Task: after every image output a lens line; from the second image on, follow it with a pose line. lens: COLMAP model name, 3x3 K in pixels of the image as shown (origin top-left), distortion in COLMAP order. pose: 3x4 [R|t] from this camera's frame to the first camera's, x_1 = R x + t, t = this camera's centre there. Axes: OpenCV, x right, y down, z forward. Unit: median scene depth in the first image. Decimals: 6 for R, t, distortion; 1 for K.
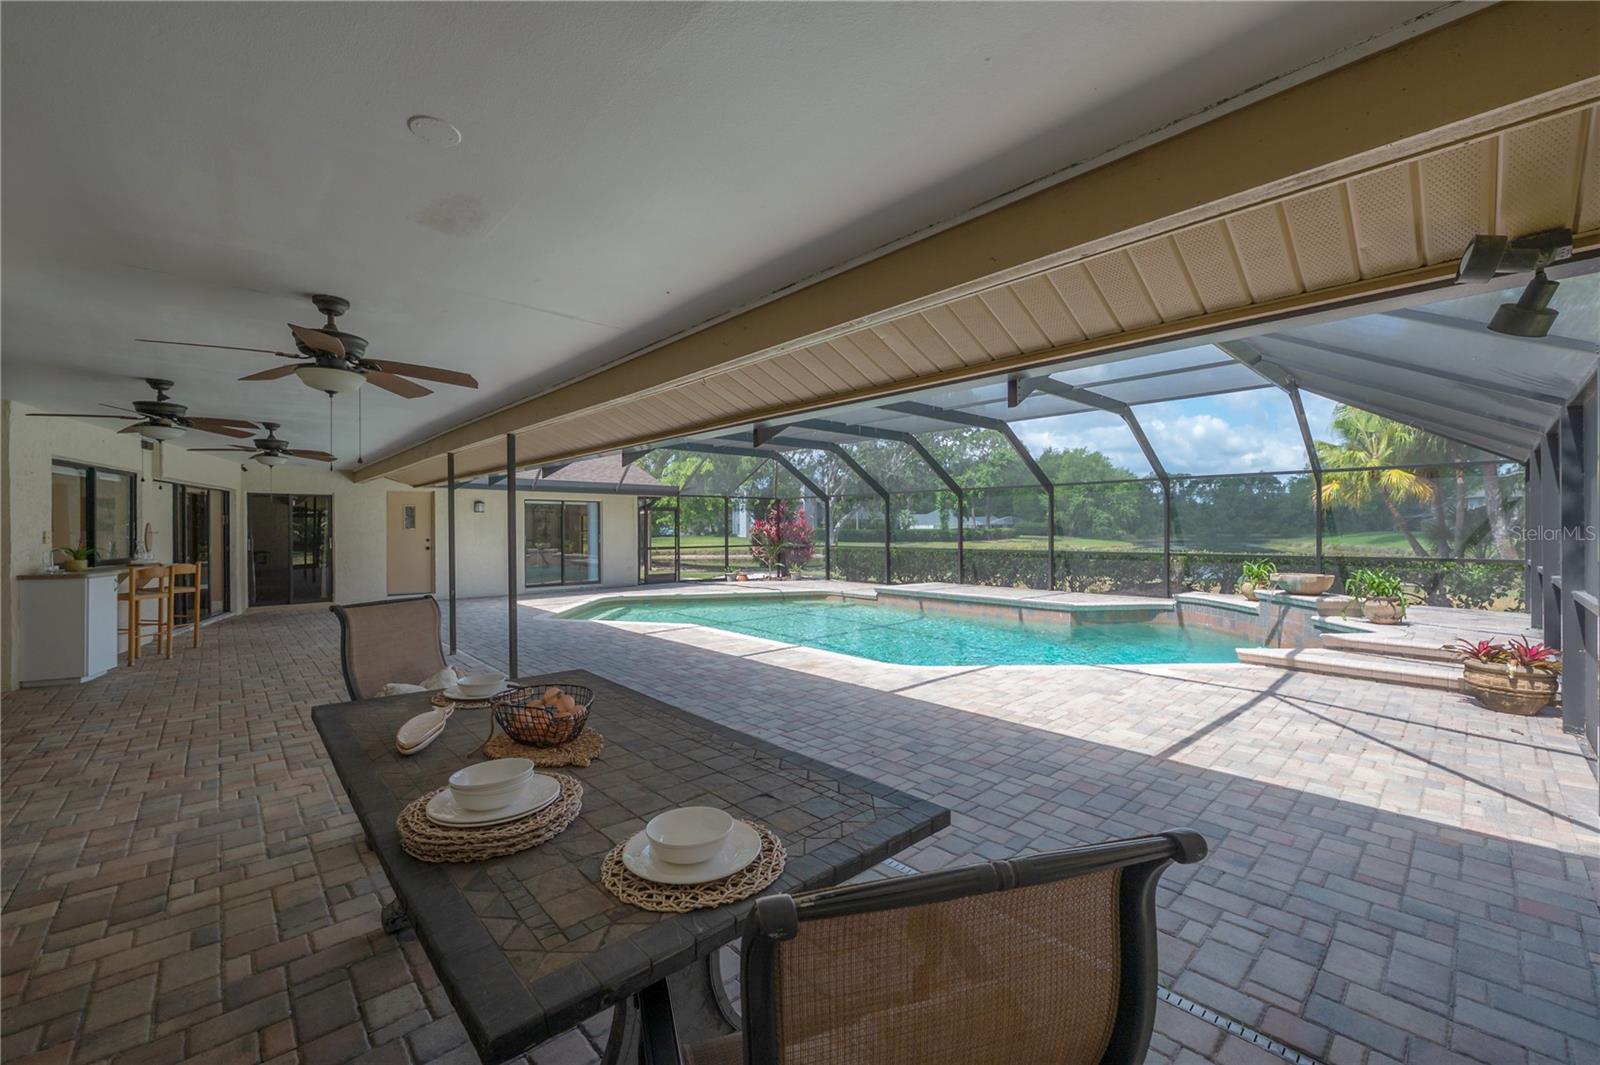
lens RADIAL K [[637.7, 0, 798.5], [0, 637.7, 528.2], [0, 0, 1]] dist [-0.004766, 0.001233]
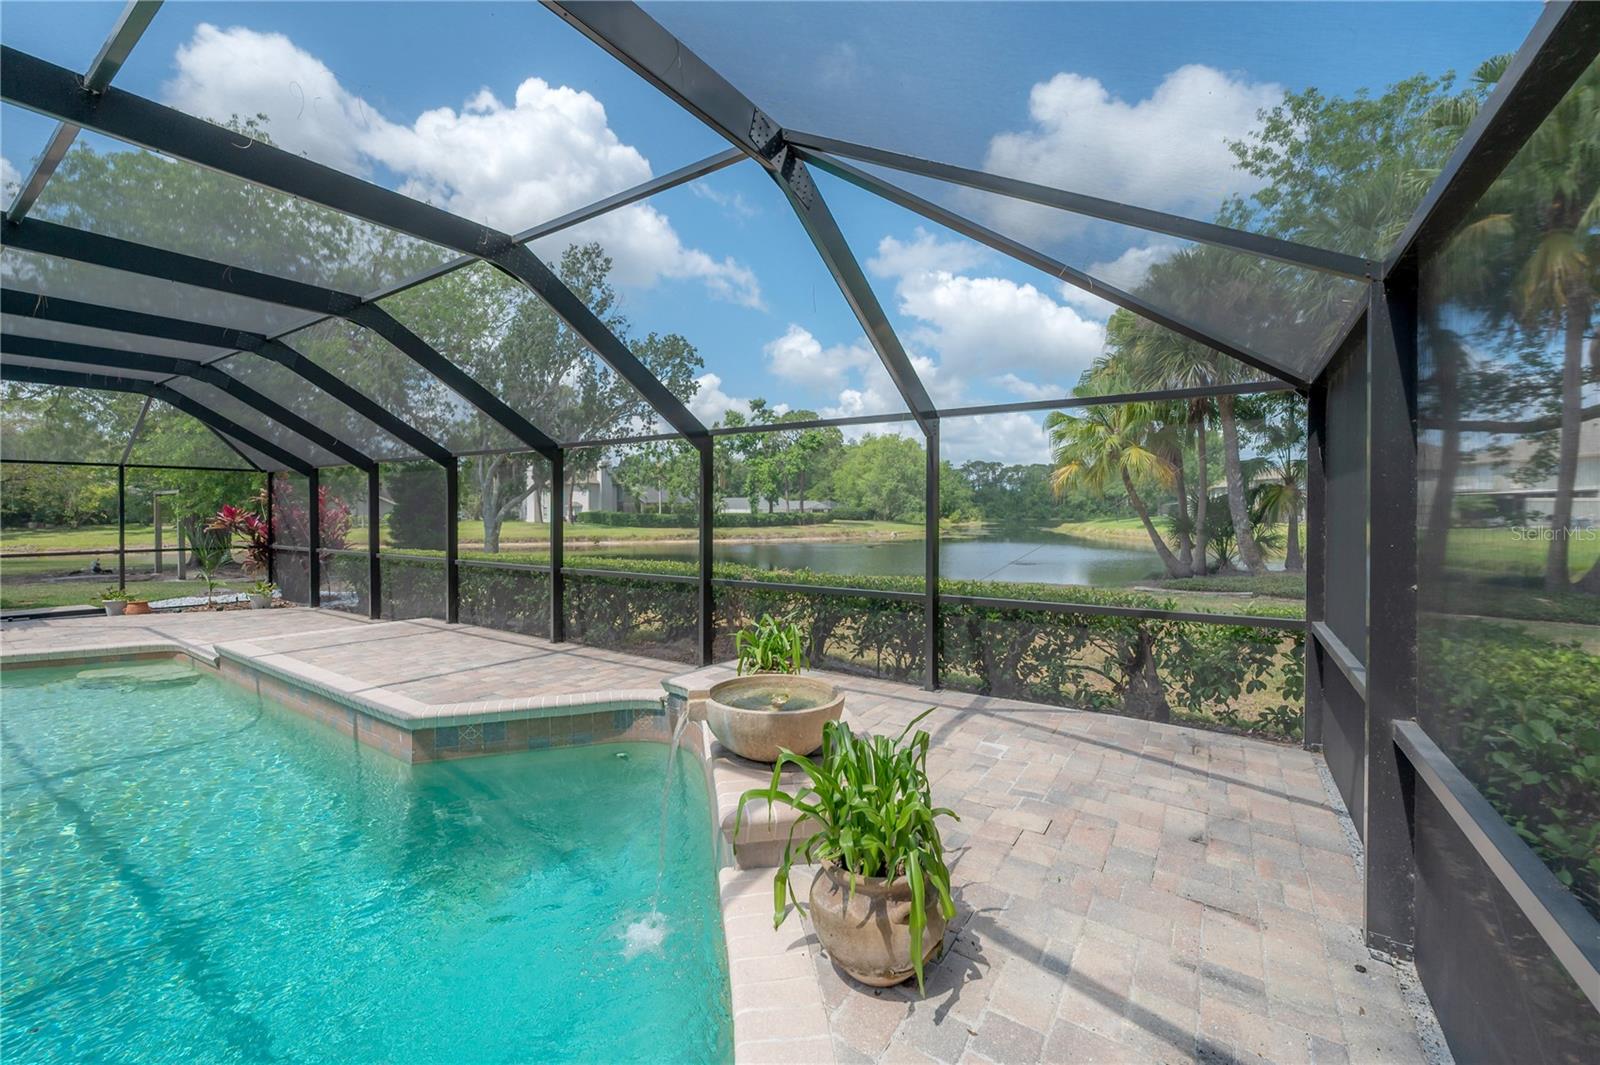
lens RADIAL K [[637.7, 0, 773.8], [0, 637.7, 521.7], [0, 0, 1]] dist [-0.004766, 0.001233]
pose [[0.979262, 0.000329, 0.202599, 0.326626], [-0.003664, 0.999864, 0.016087, -0.009998], [-0.202566, -0.016496, 0.979130, 0.300383]]
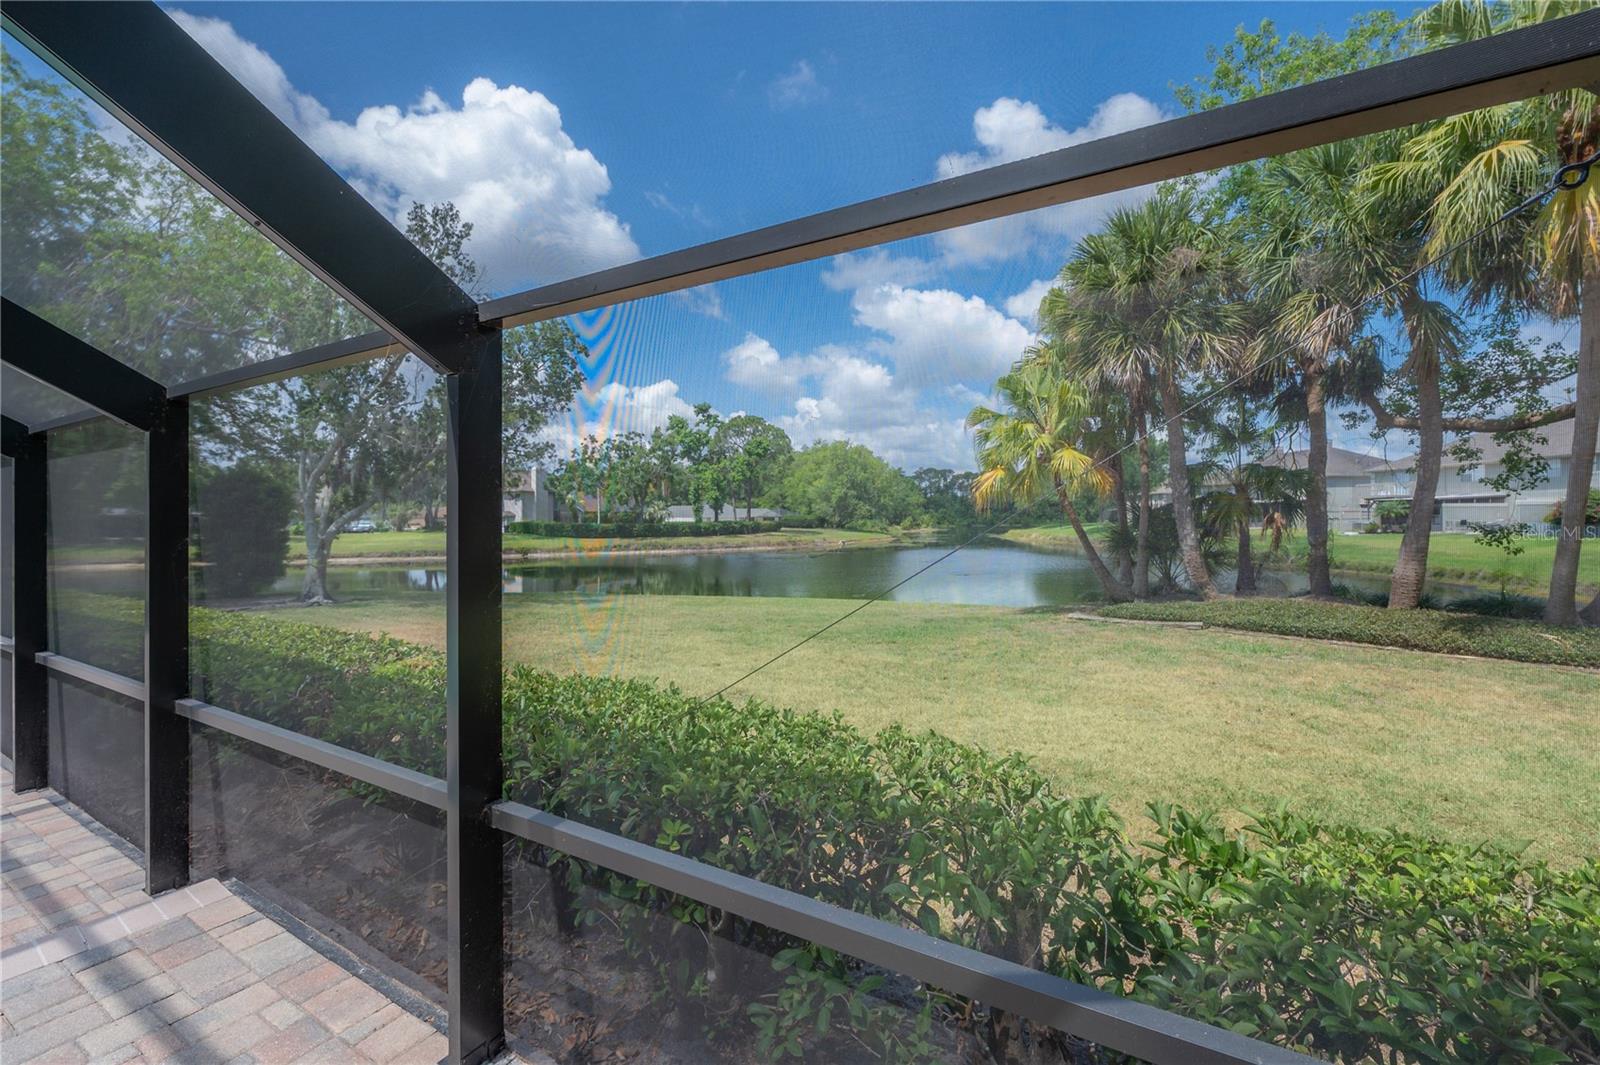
lens RADIAL K [[637.7, 0, 785.7], [0, 637.7, 514.7], [0, 0, 1]] dist [-0.004766, 0.001233]
pose [[0.958869, -0.000315, 0.283849, 0.461184], [0.002184, 0.999978, -0.006270, -0.019209], [-0.283841, 0.006632, 0.958848, 0.439912]]
